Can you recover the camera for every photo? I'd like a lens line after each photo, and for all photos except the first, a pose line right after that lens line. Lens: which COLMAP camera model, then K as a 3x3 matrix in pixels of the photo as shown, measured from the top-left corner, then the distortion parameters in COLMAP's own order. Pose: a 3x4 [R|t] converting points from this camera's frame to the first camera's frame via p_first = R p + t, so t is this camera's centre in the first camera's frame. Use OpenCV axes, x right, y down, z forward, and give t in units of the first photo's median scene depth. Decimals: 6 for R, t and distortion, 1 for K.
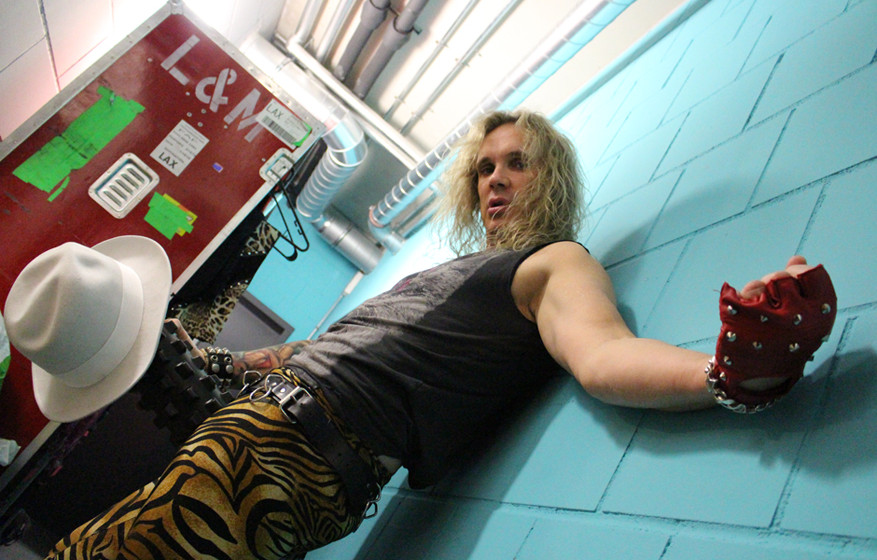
lens RADIAL K [[712.8, 0, 436.5], [0, 712.8, 287.1], [0, 0, 1]] dist [-0.146802, 0.094682]
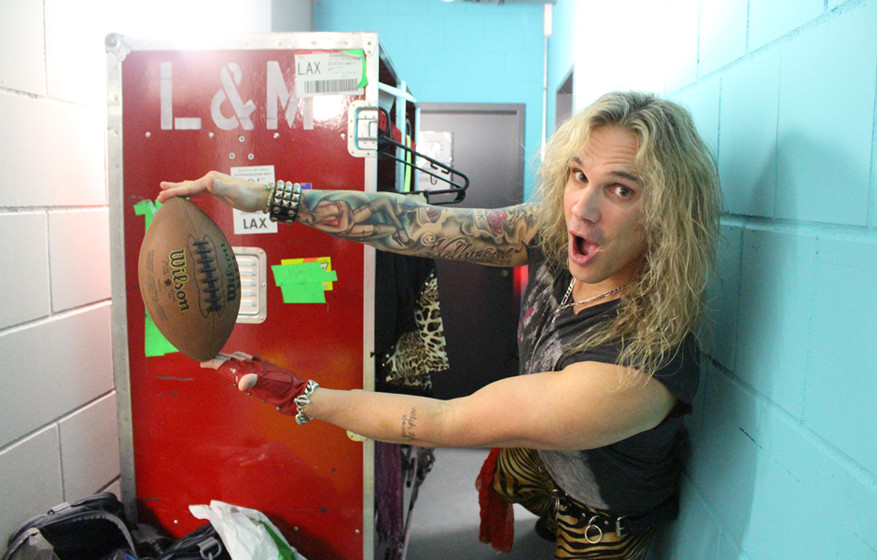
lens RADIAL K [[712.8, 0, 431.9], [0, 712.8, 281.4], [0, 0, 1]] dist [-0.146802, 0.094682]
pose [[0.733874, -0.466057, -0.494186, 0.114296], [0.635686, 0.727631, 0.257790, -0.206131], [0.239440, -0.503333, 0.830256, 0.350400]]
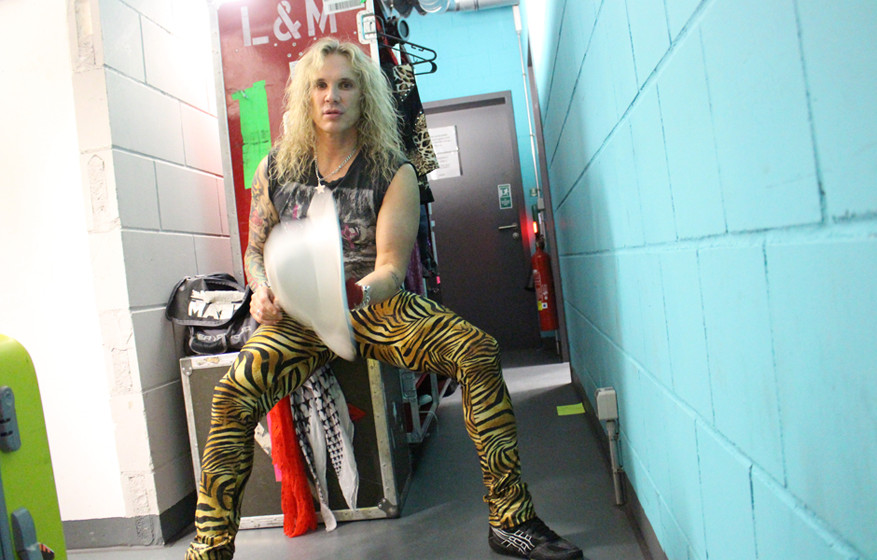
lens RADIAL K [[712.8, 0, 444.8], [0, 712.8, 277.1], [0, 0, 1]] dist [-0.146802, 0.094682]
pose [[0.642531, -0.608446, -0.465777, 0.156184], [0.735782, 0.659636, 0.153313, 0.022822], [0.213961, -0.441219, 0.871520, -0.188114]]
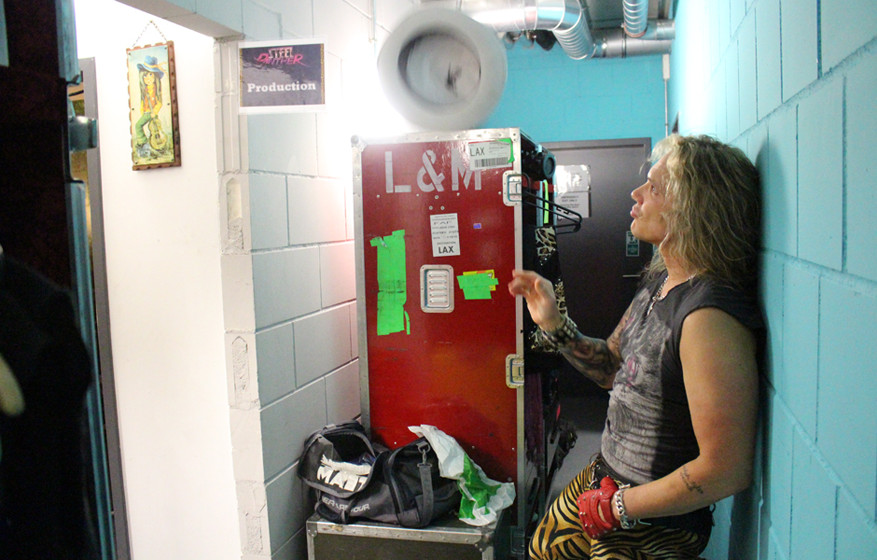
lens RADIAL K [[712.8, 0, 431.5], [0, 712.8, 276.1], [0, 0, 1]] dist [-0.146802, 0.094682]
pose [[0.602615, -0.501668, -0.620632, 0.349883], [0.689149, 0.719290, 0.087727, -0.268786], [0.402404, -0.480573, 0.779179, -0.018636]]
